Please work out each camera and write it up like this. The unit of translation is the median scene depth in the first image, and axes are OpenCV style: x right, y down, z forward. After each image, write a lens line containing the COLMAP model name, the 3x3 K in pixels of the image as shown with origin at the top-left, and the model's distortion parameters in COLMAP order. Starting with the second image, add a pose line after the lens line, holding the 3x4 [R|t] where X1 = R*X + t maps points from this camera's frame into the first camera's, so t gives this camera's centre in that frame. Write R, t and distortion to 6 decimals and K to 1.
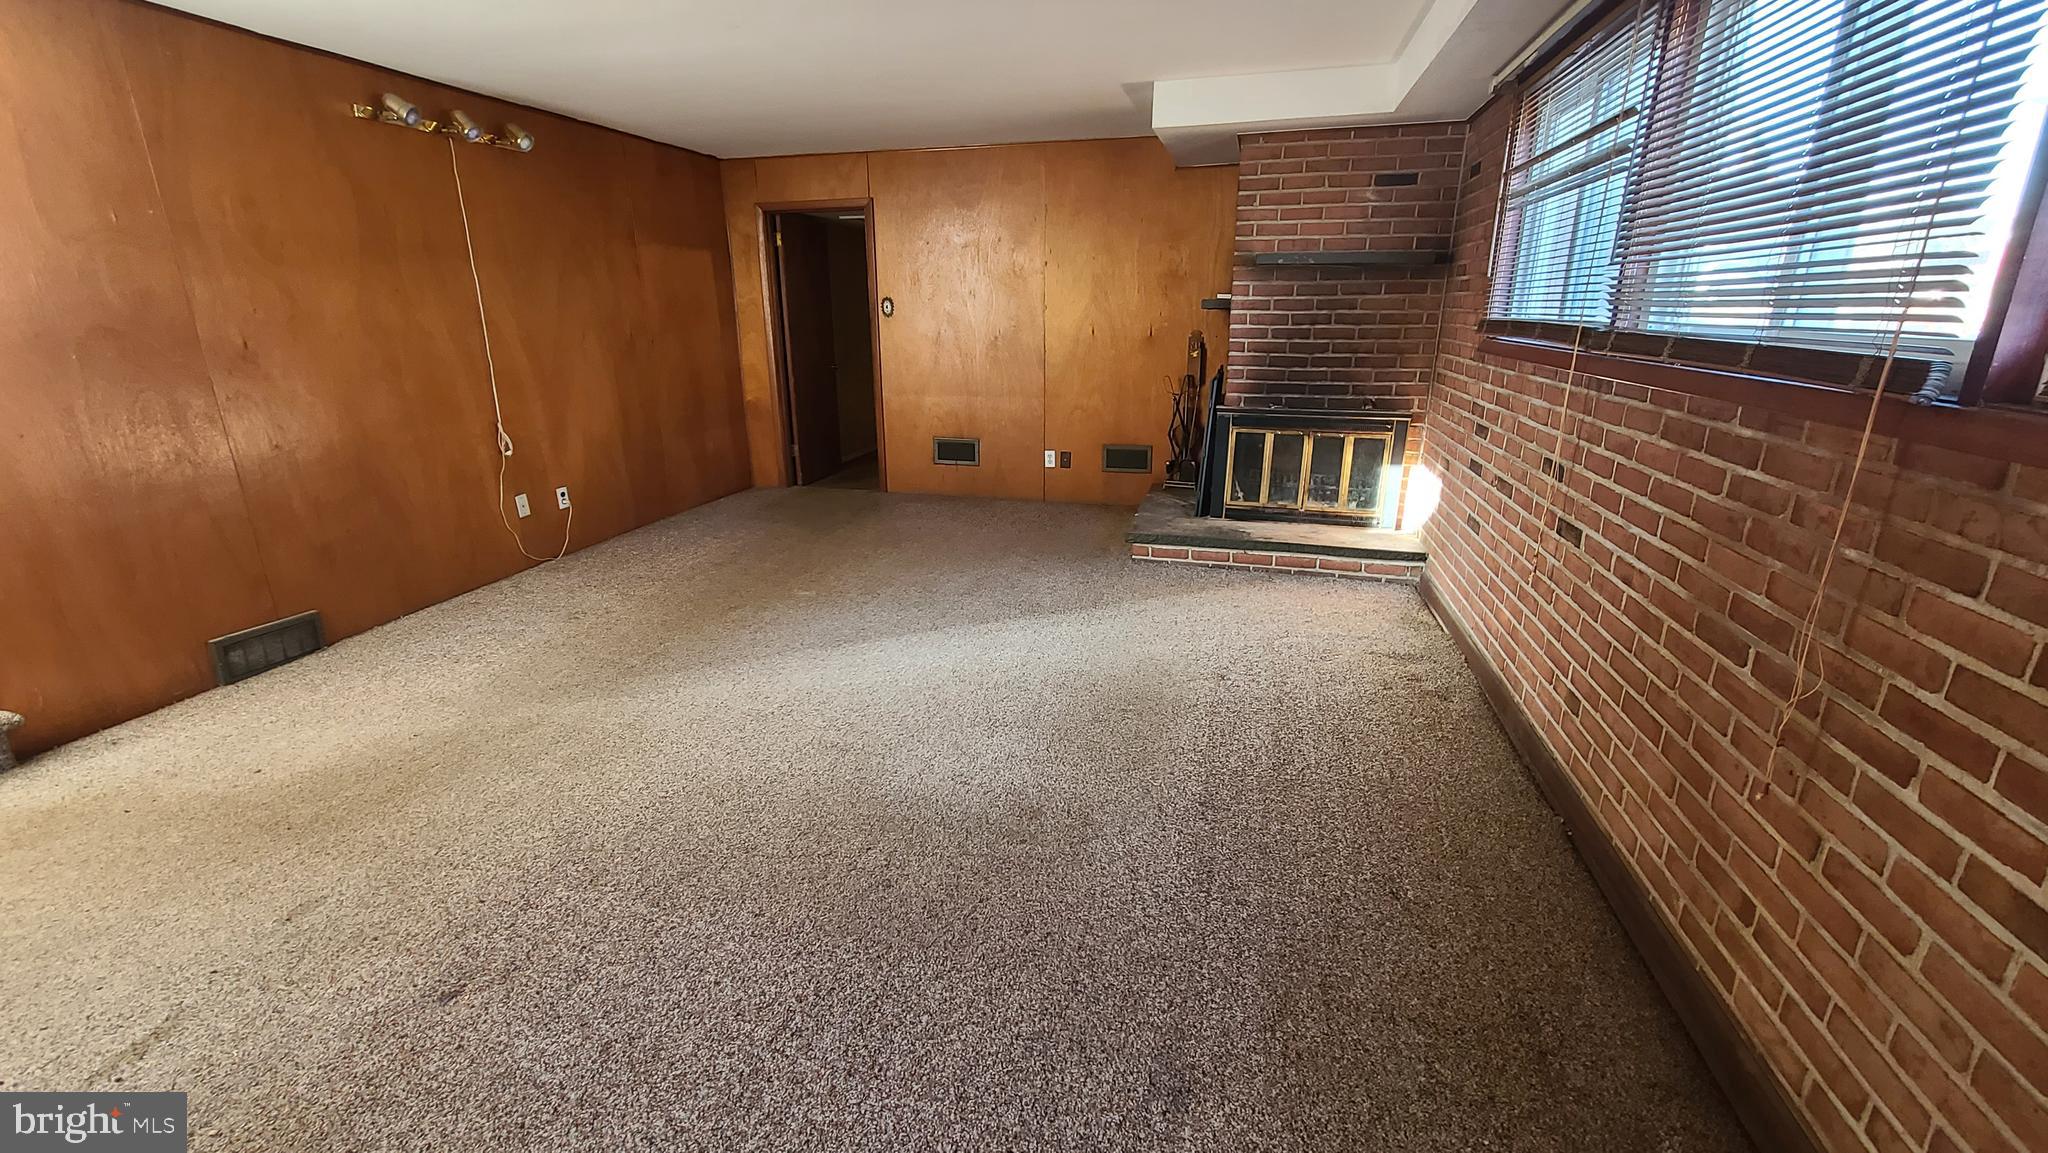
lens RADIAL K [[841.4, 0, 1017.2], [0, 841.4, 569.5], [0, 0, 1]] dist [-0.002193, -0.000828]
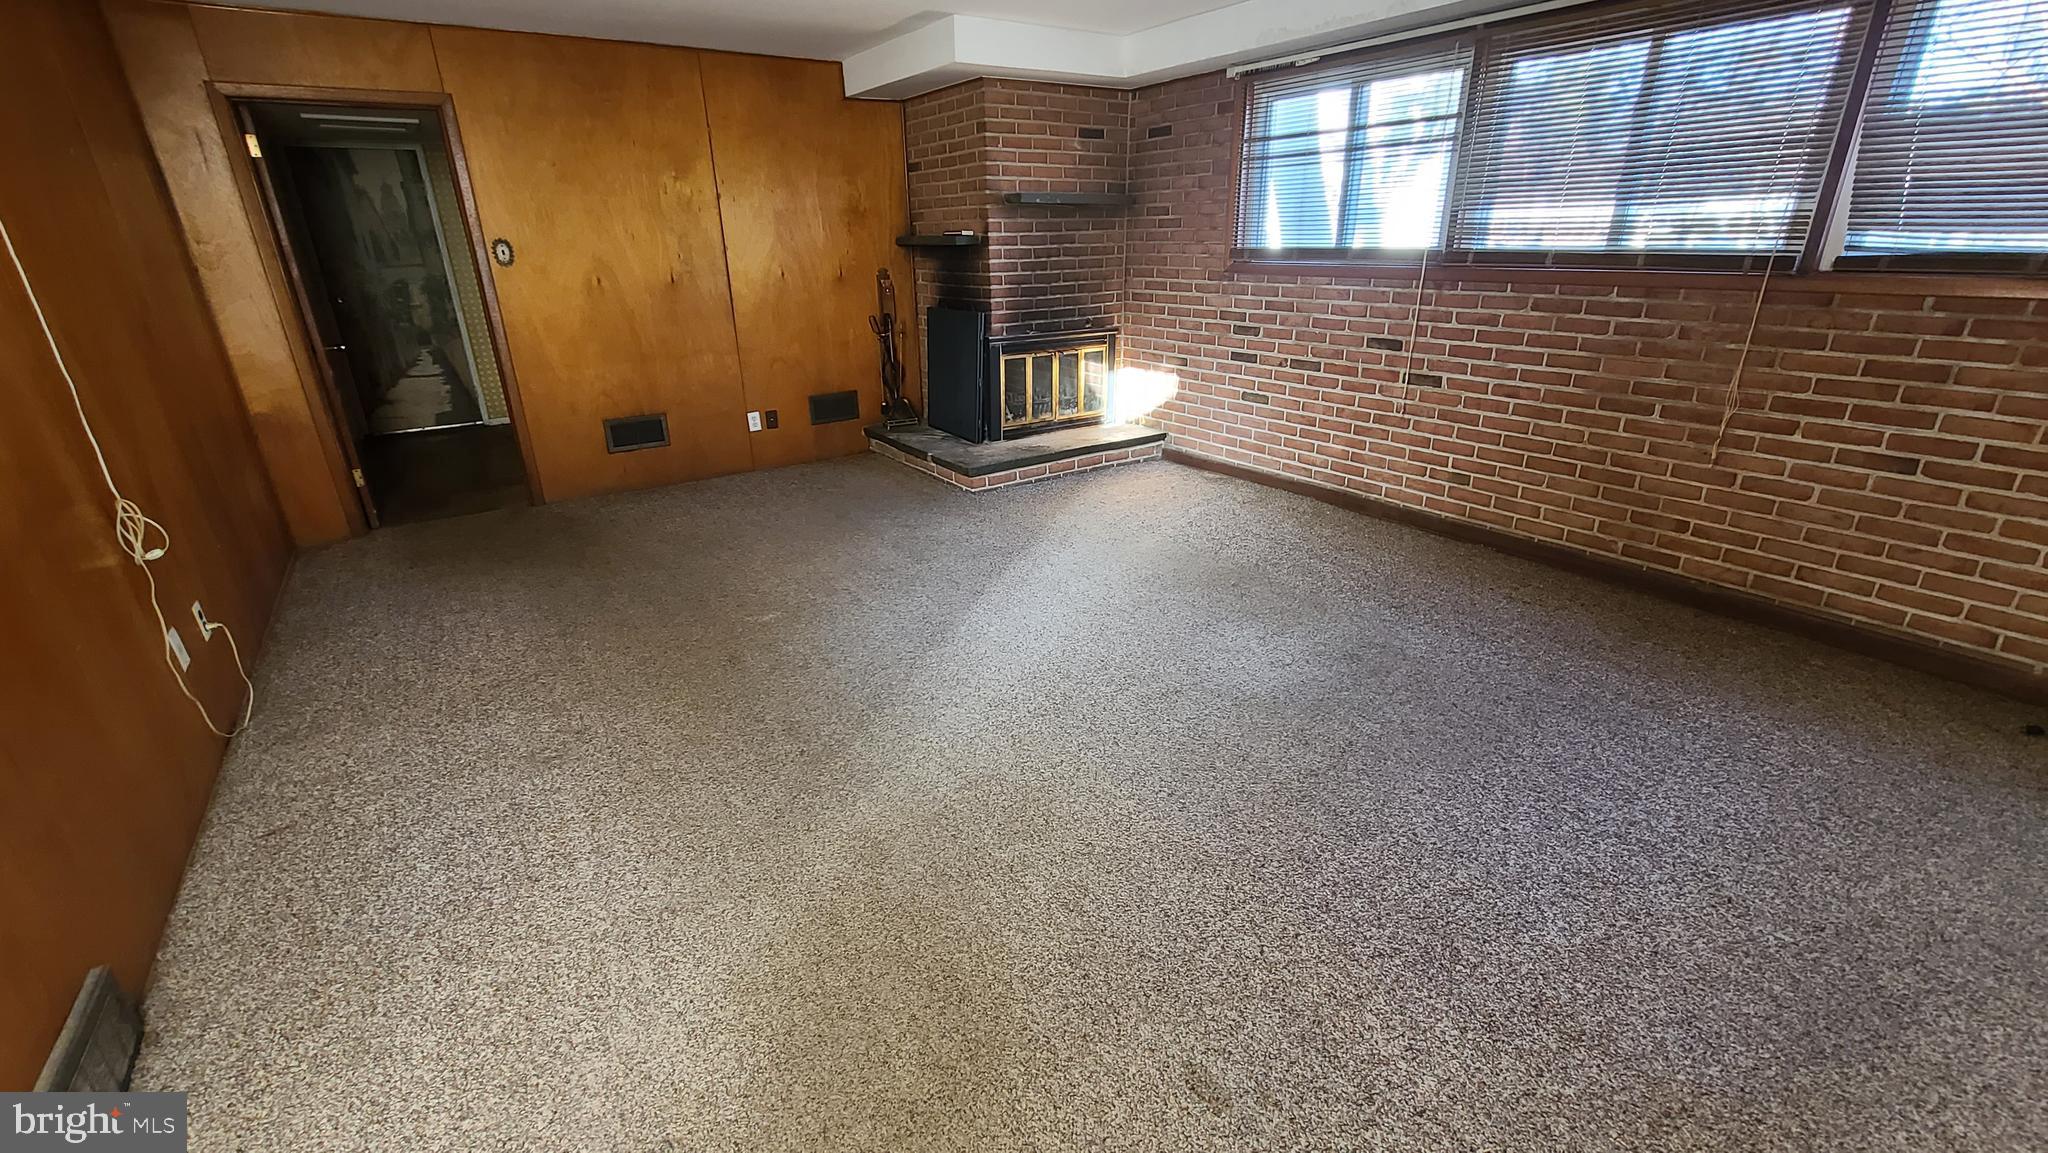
lens RADIAL K [[841.4, 0, 1020.5], [0, 841.4, 566.6], [0, 0, 1]] dist [-0.002193, -0.000828]
pose [[0.651763, -0.285983, 0.702437, -0.602877], [0.240921, 0.956280, 0.165789, -0.086543], [-0.719139, 0.061177, 0.692168, 0.256454]]
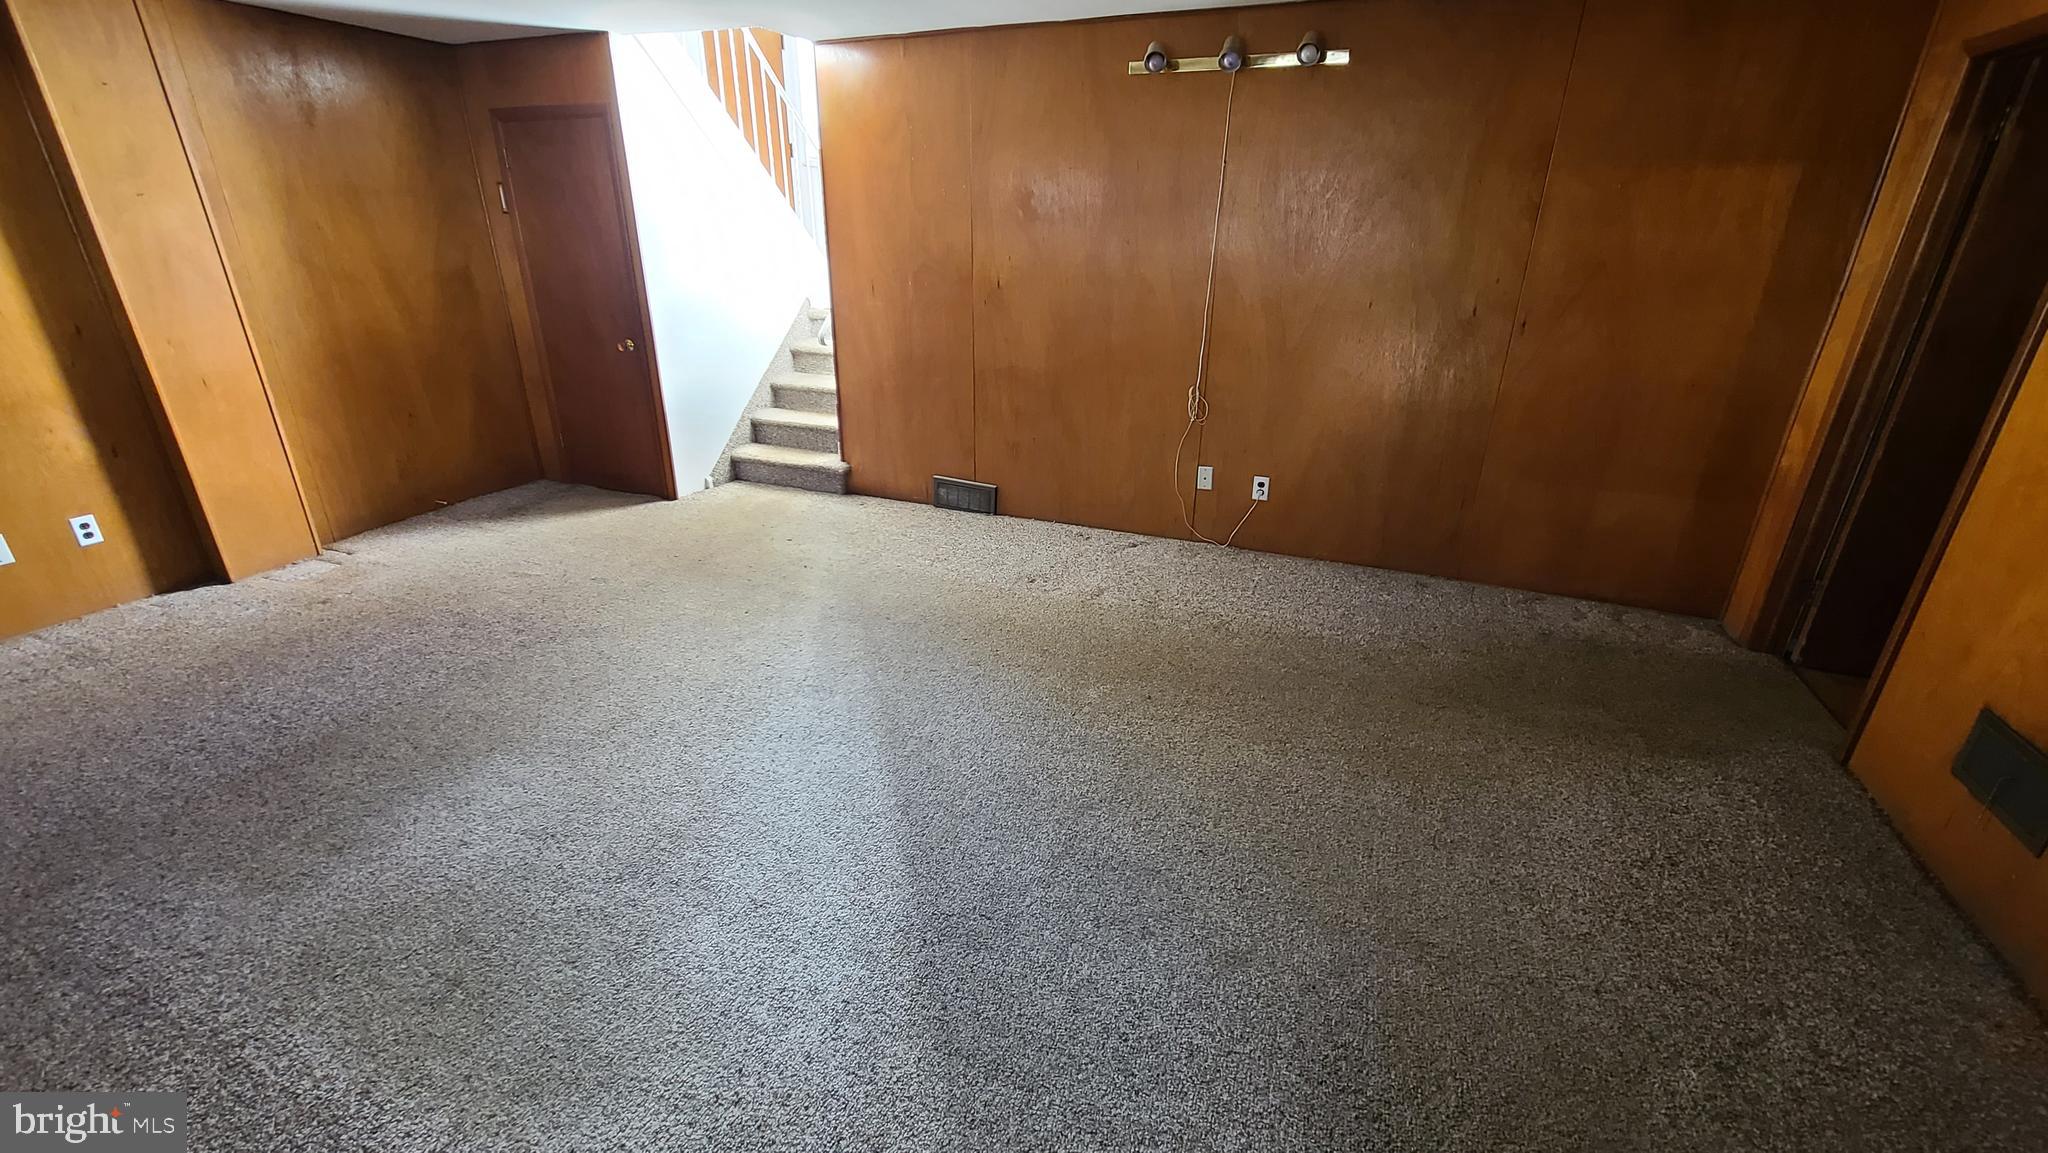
lens RADIAL K [[841.4, 0, 1009.6], [0, 841.4, 573.0], [0, 0, 1]] dist [-0.002193, -0.000828]
pose [[-0.155223, 0.385585, -0.909522, 0.337779], [-0.300000, 0.858802, 0.415282, -0.310129], [0.941226, 0.337318, -0.017630, 0.854777]]
